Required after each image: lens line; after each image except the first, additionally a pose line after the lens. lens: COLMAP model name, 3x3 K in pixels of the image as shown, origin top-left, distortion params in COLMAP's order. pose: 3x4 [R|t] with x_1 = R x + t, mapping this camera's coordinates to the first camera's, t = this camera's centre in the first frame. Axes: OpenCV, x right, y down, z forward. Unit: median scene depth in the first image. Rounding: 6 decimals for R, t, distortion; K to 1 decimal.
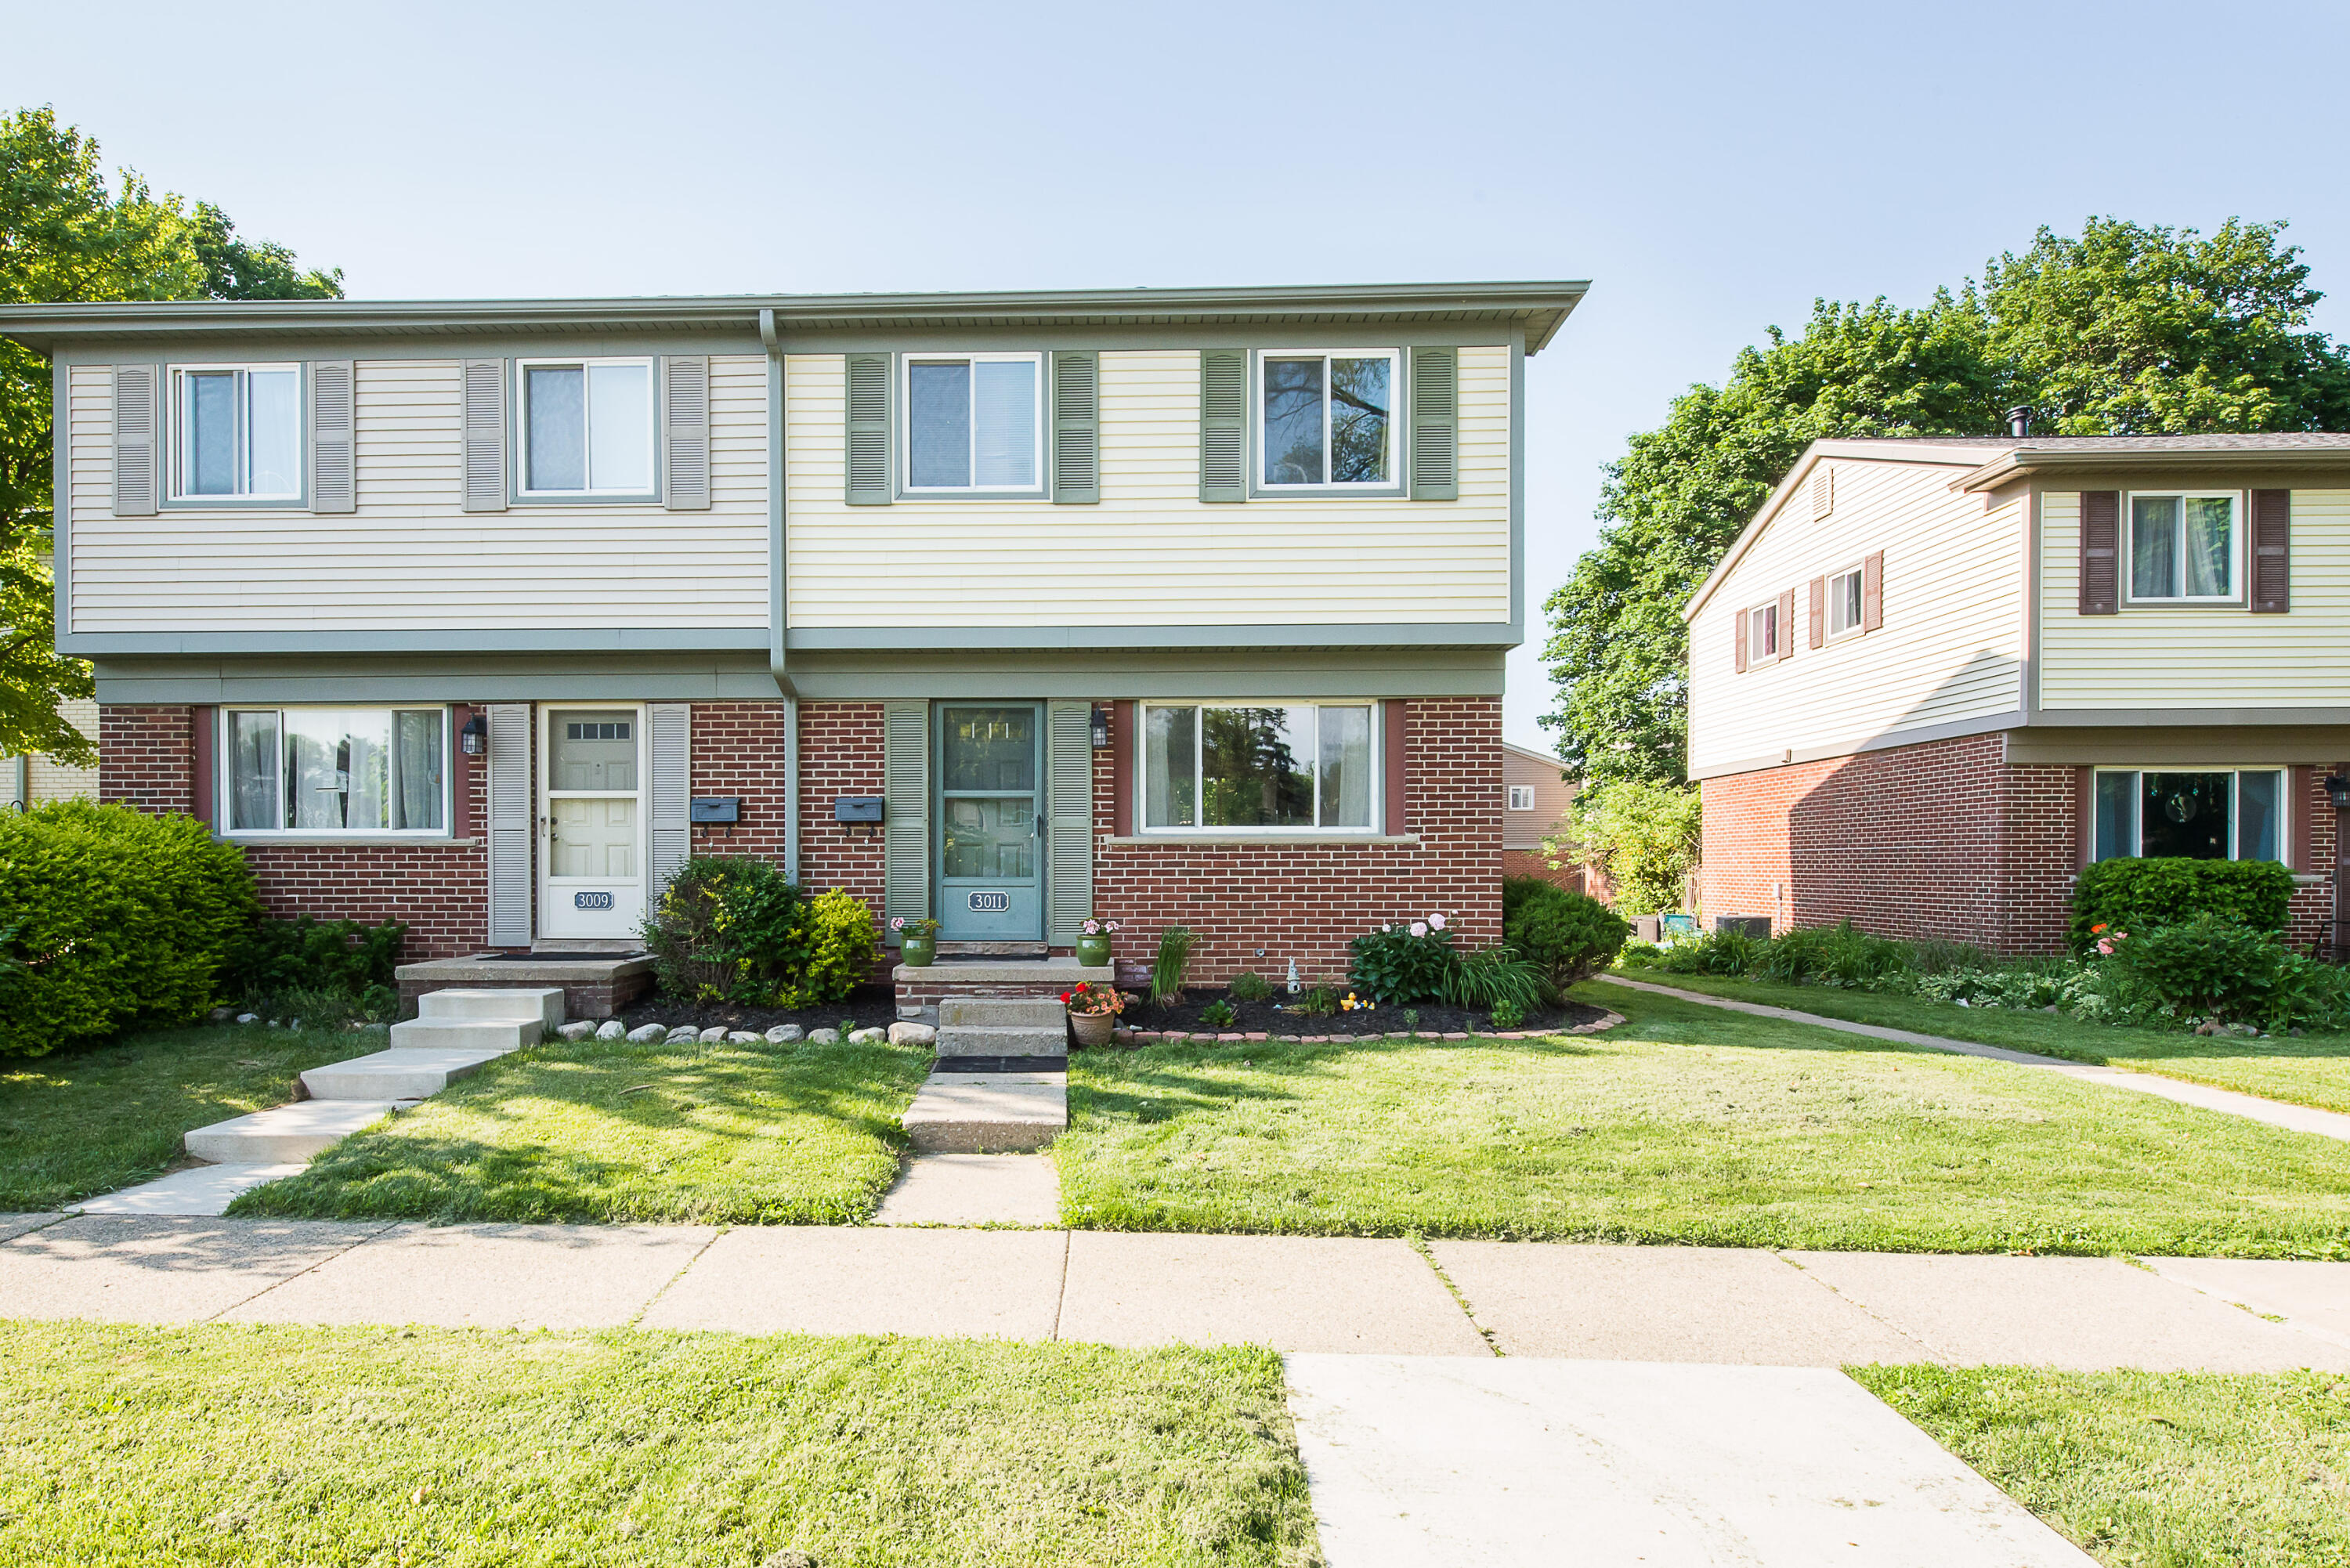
lens RADIAL K [[1480.8, 0, 1169.1], [0, 1480.8, 888.1], [0, 0, 1]] dist [-0.005466, -0.000363]
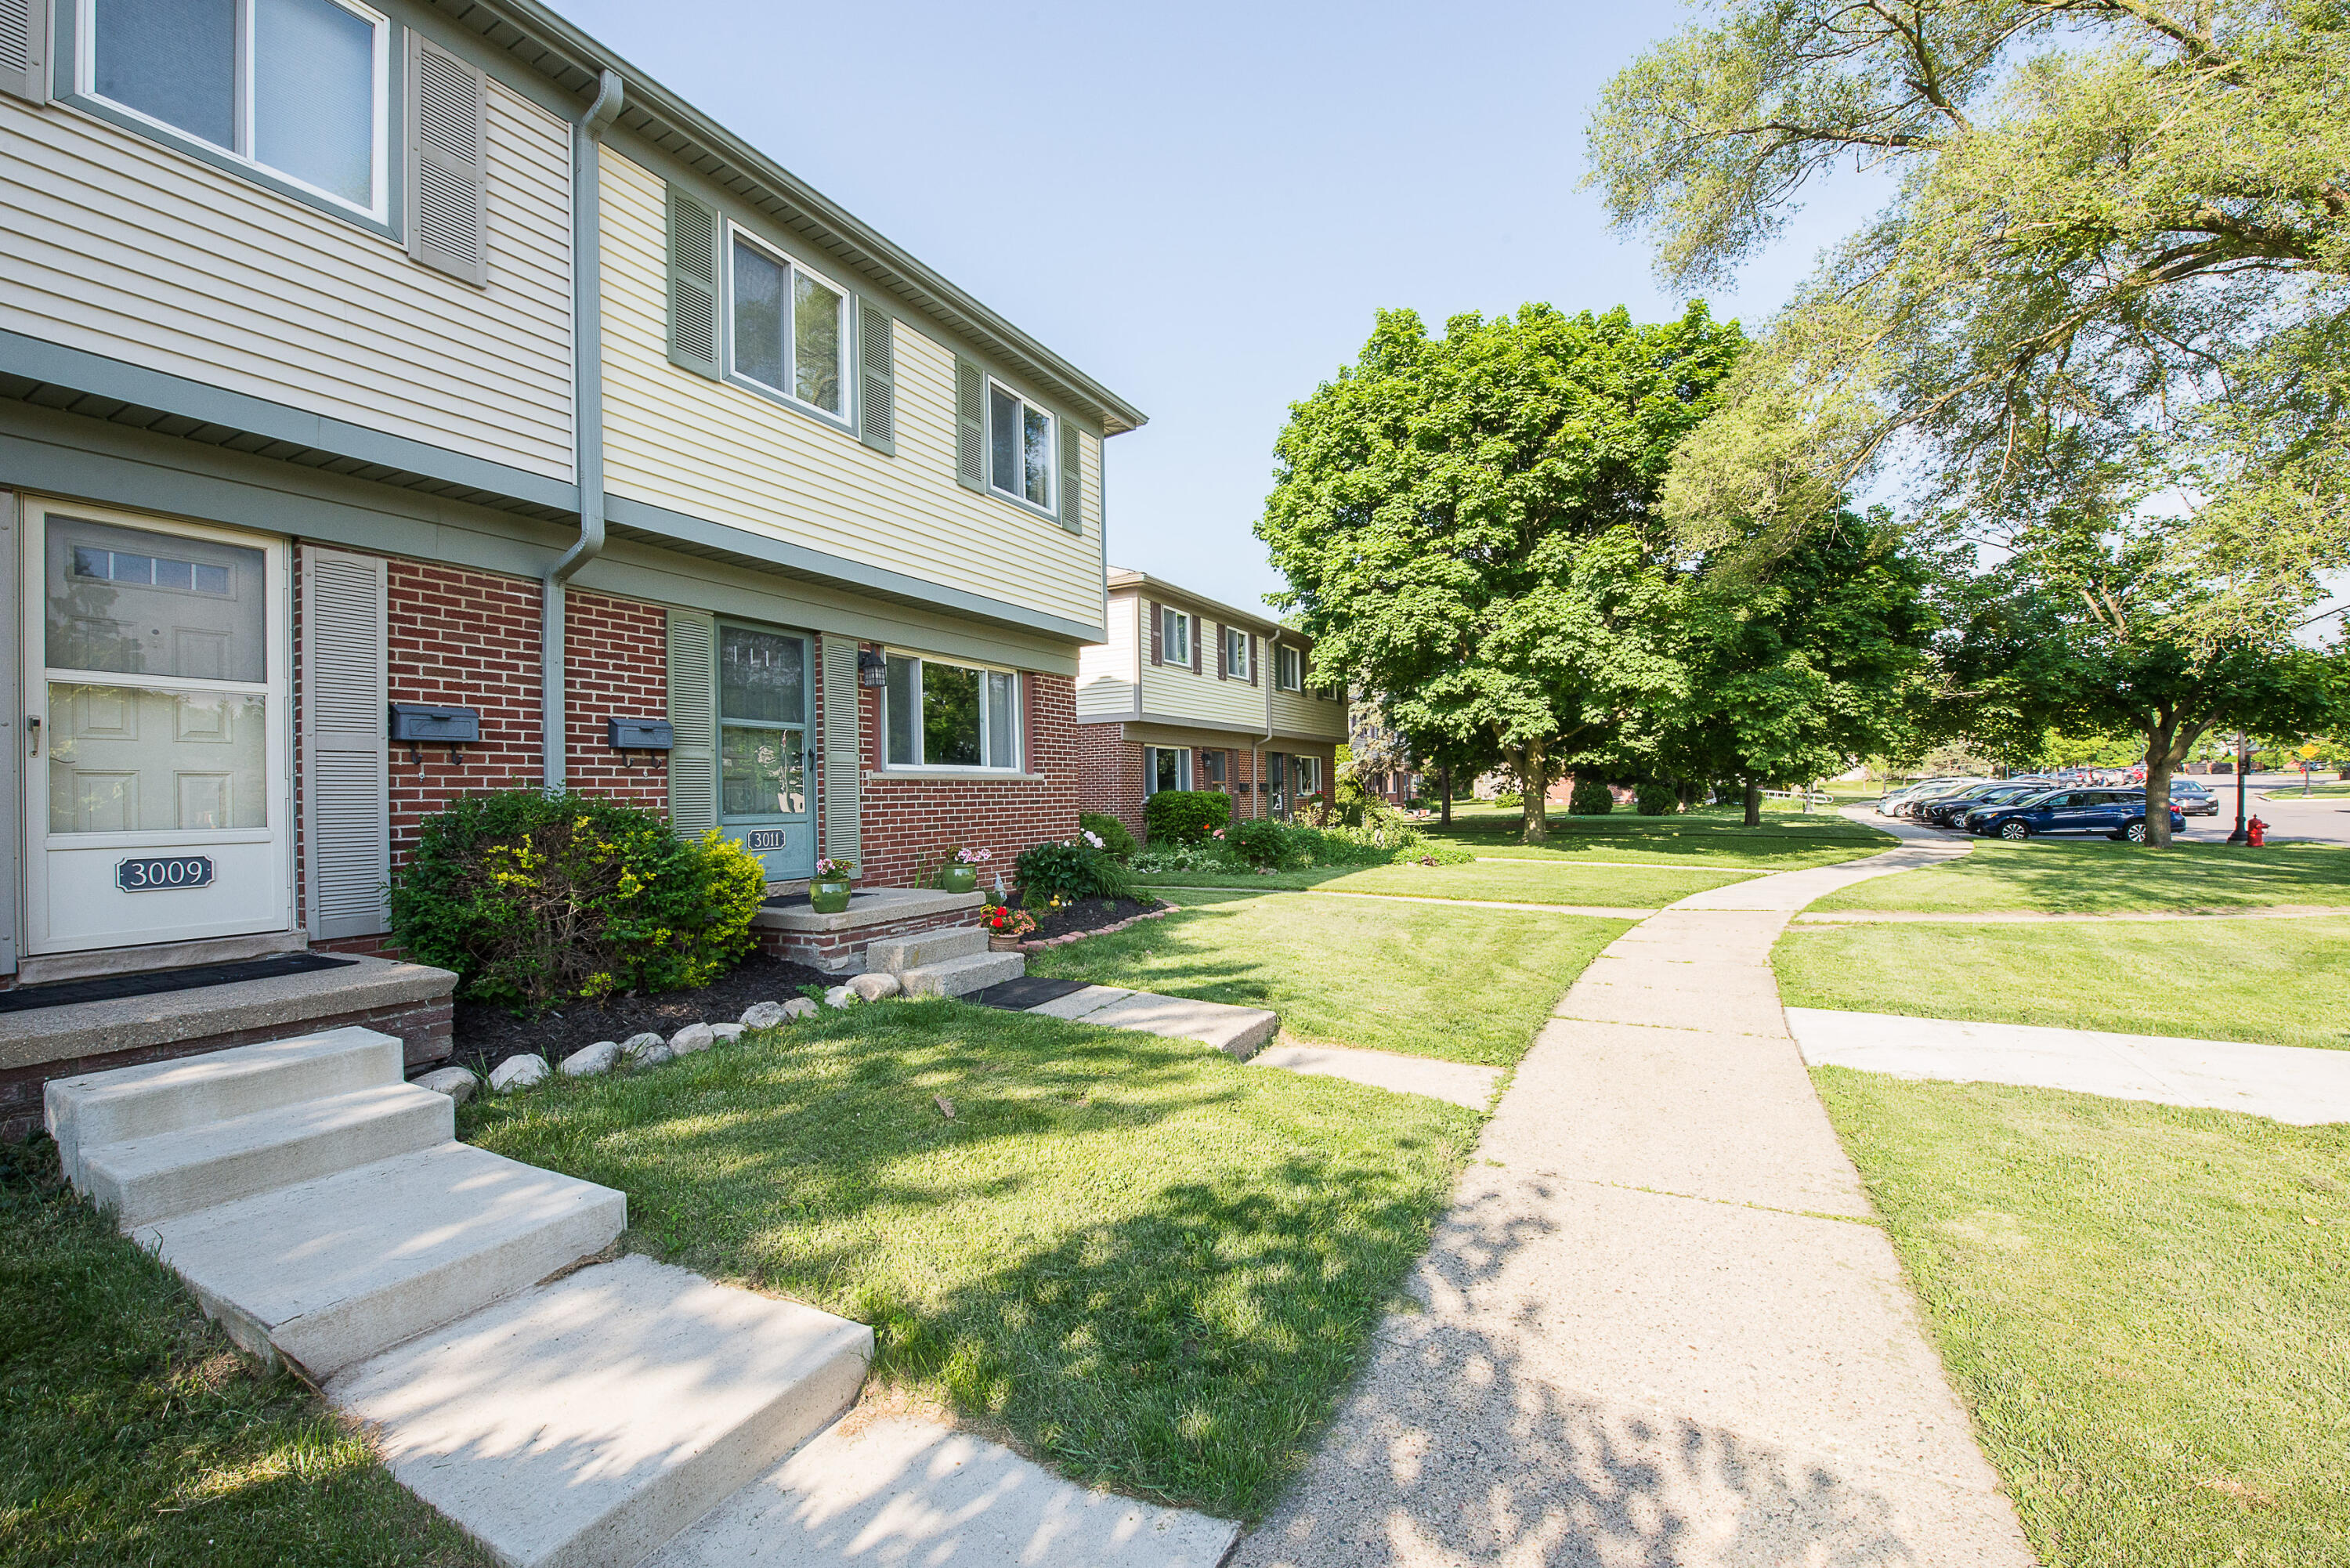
lens RADIAL K [[935.2, 0, 1175.0], [0, 935.2, 784.0], [0, 0, 1]] dist [-0.015252, -0.000101]
pose [[0.446247, 0.003288, 0.894904, -0.536493], [0.029252, 0.999405, -0.018258, -0.007867], [-0.894432, 0.034325, 0.445885, 0.513339]]
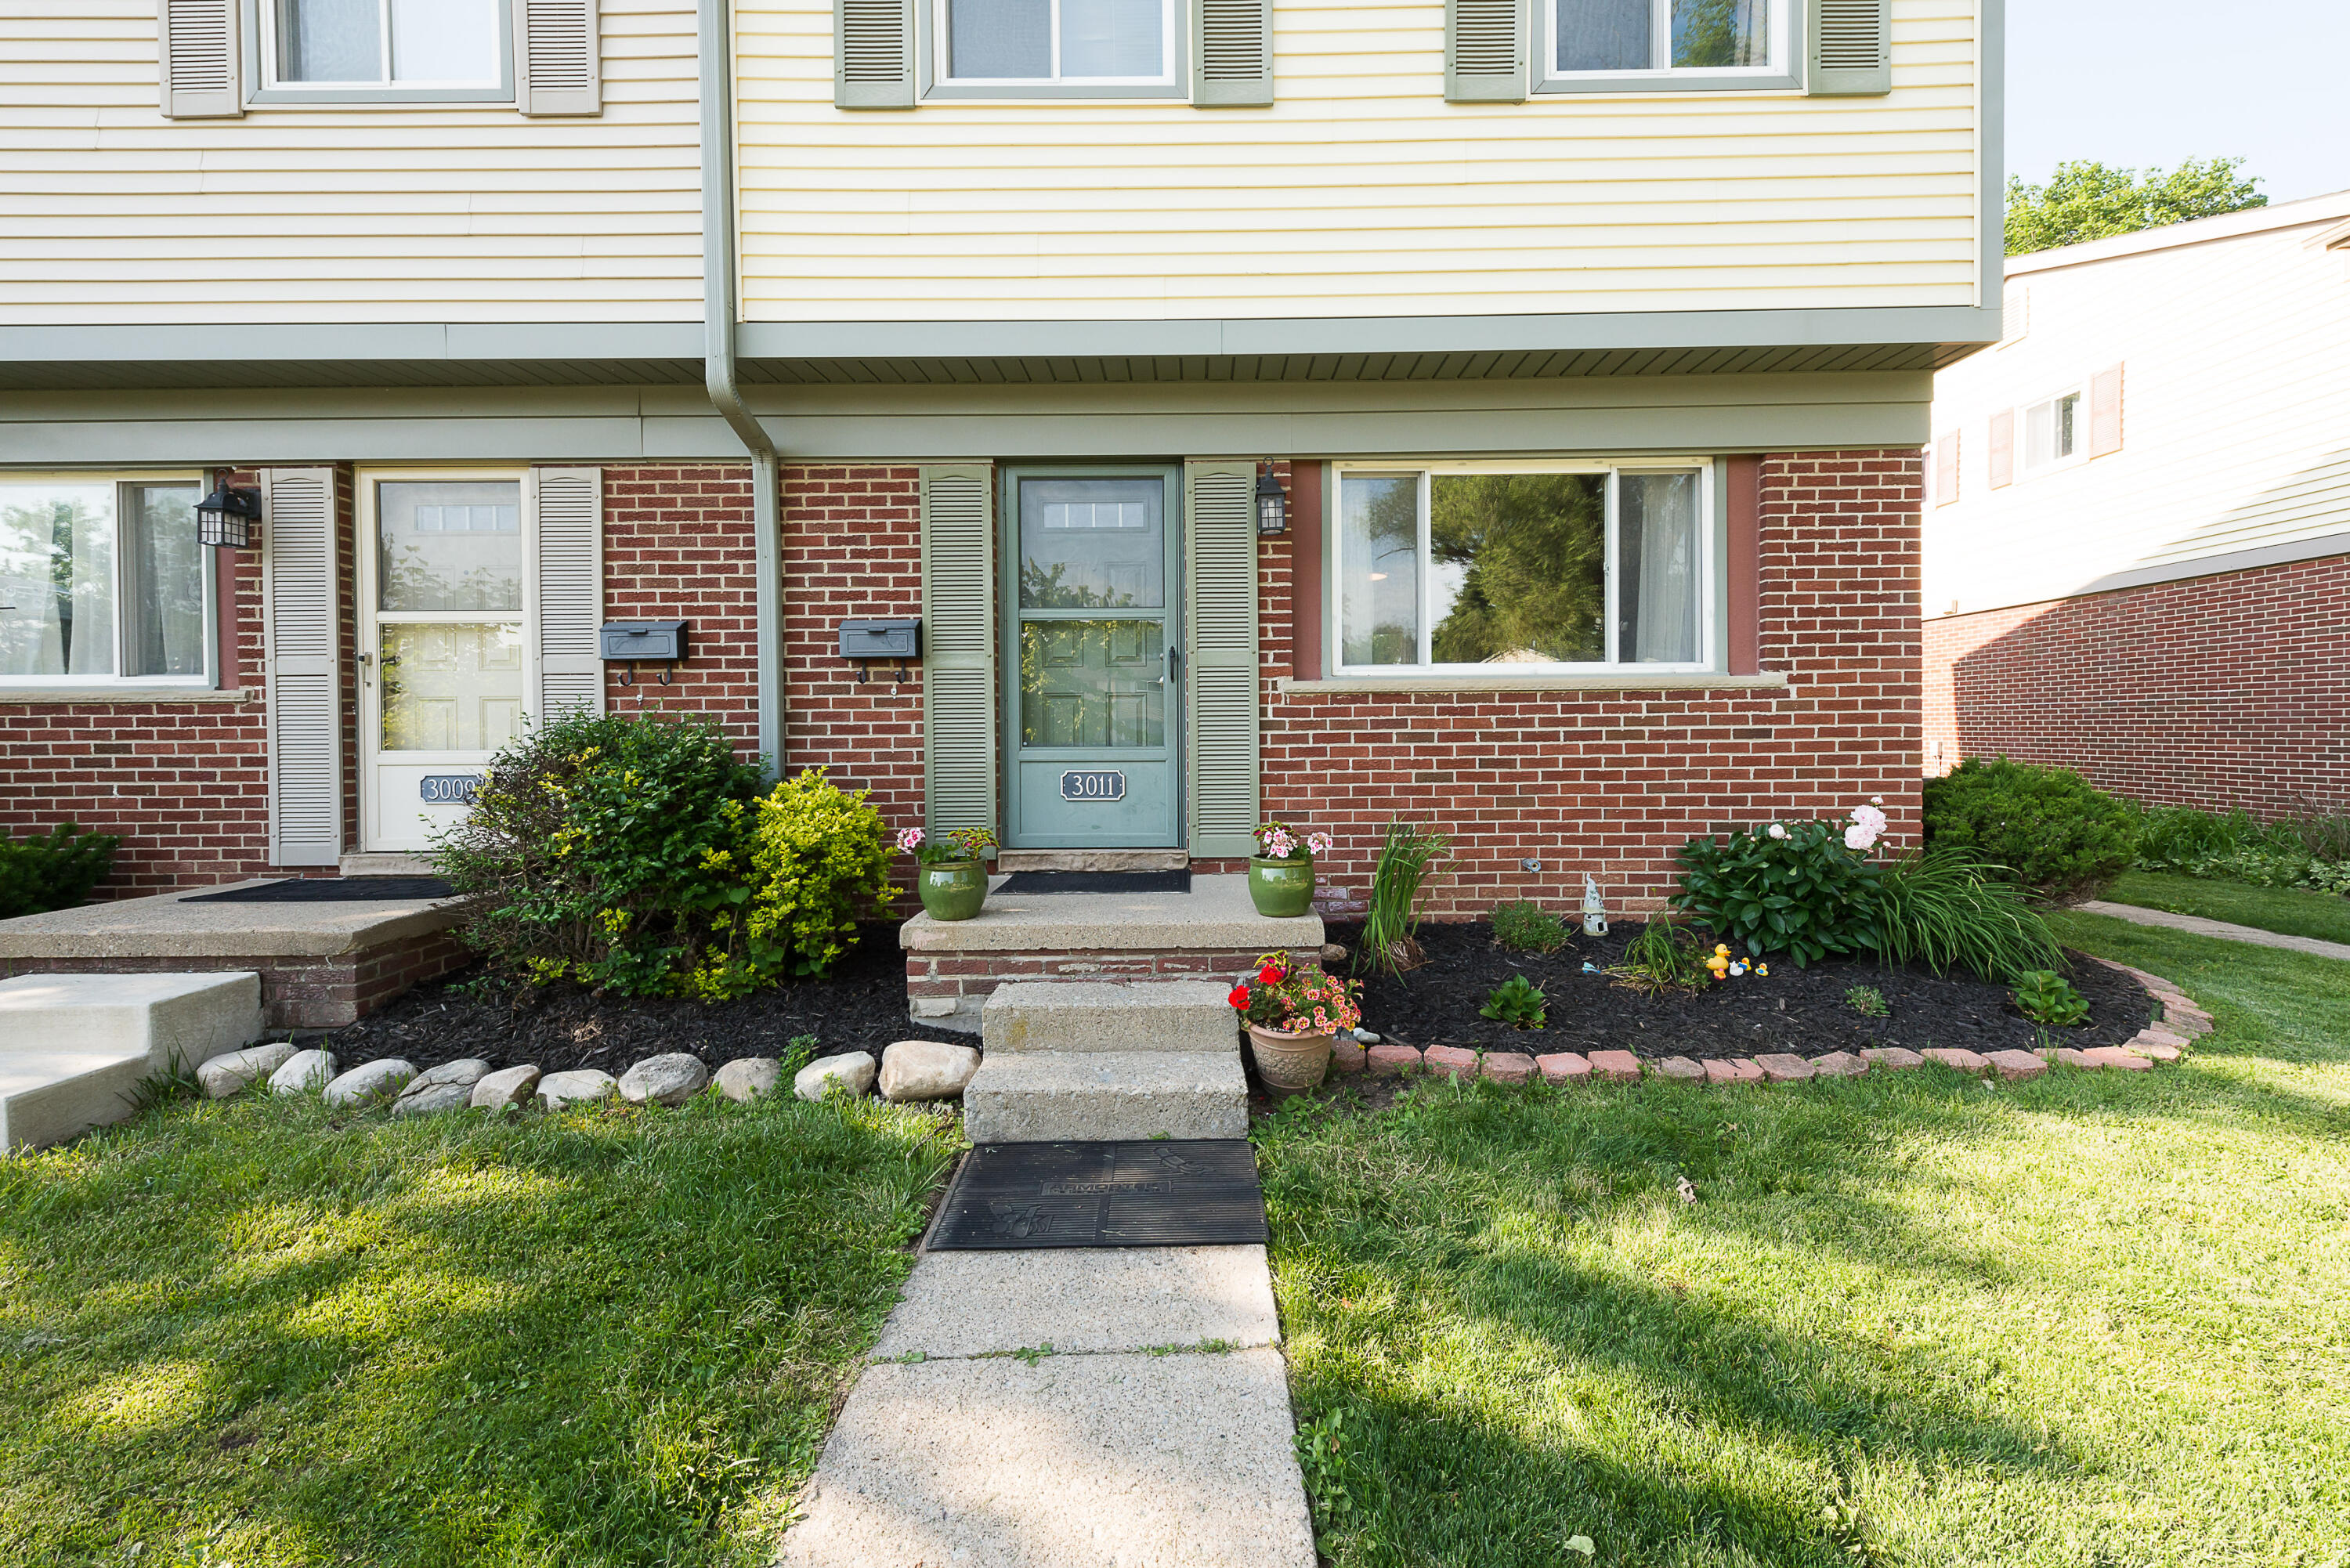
lens RADIAL K [[950.8, 0, 1252.8], [0, 950.8, 746.0], [0, 0, 1]] dist [0.014052, -0.000296]
pose [[0.999835, -0.007389, 0.016577, -0.061330], [0.007328, 0.999966, 0.003739, -0.008812], [-0.016604, -0.003617, 0.999856, 0.602179]]
